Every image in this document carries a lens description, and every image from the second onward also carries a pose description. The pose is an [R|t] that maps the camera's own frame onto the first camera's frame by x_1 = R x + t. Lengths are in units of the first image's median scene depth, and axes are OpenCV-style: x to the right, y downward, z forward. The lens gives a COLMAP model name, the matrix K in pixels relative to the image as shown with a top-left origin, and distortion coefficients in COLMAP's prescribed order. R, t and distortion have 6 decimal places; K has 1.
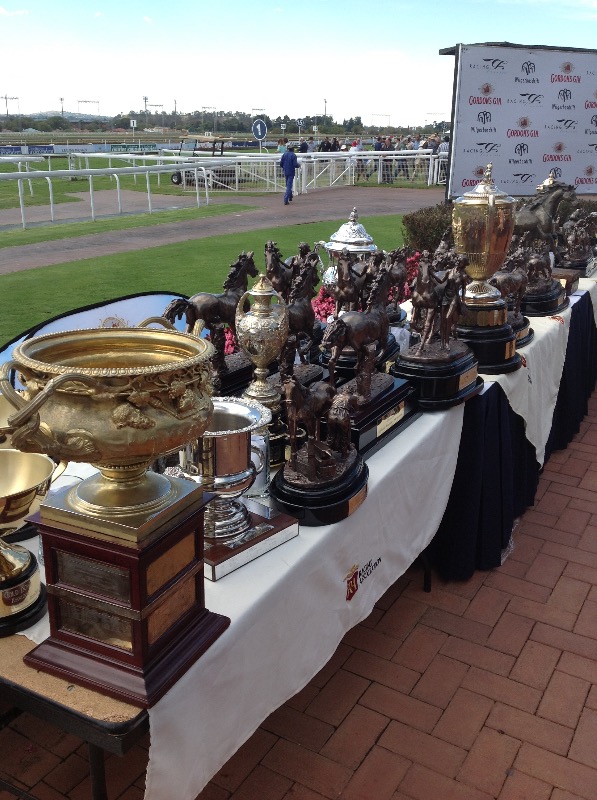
lens RADIAL K [[807.4, 0, 278.0], [0, 807.4, 417.2], [0, 0, 1]] dist [0.091649, -0.354862]
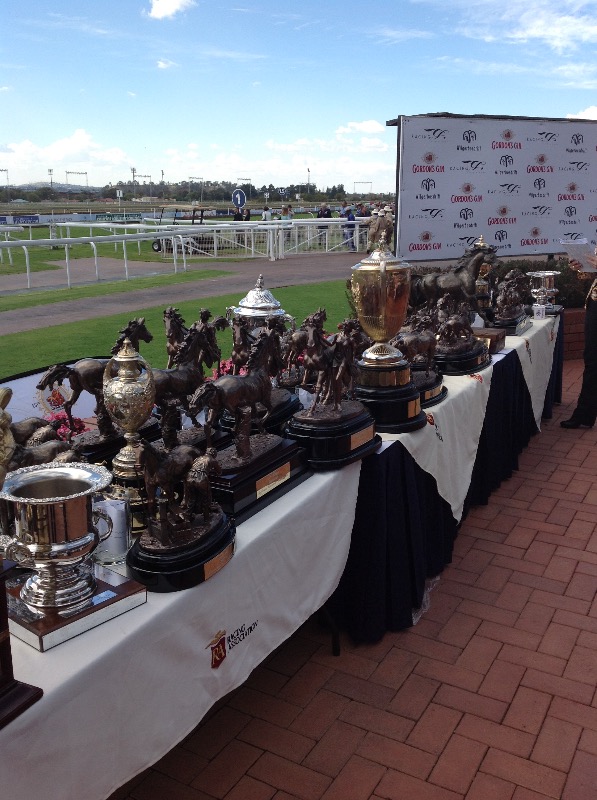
lens RADIAL K [[803.7, 0, 298.5], [0, 803.7, 400.0], [0, 0, 1]] dist [0.136721, -0.509197]
pose [[0.999427, -0.019278, 0.027819, 0.113032], [0.021837, 0.995254, -0.094825, -0.000898], [-0.025858, 0.095378, 0.995105, -0.007249]]
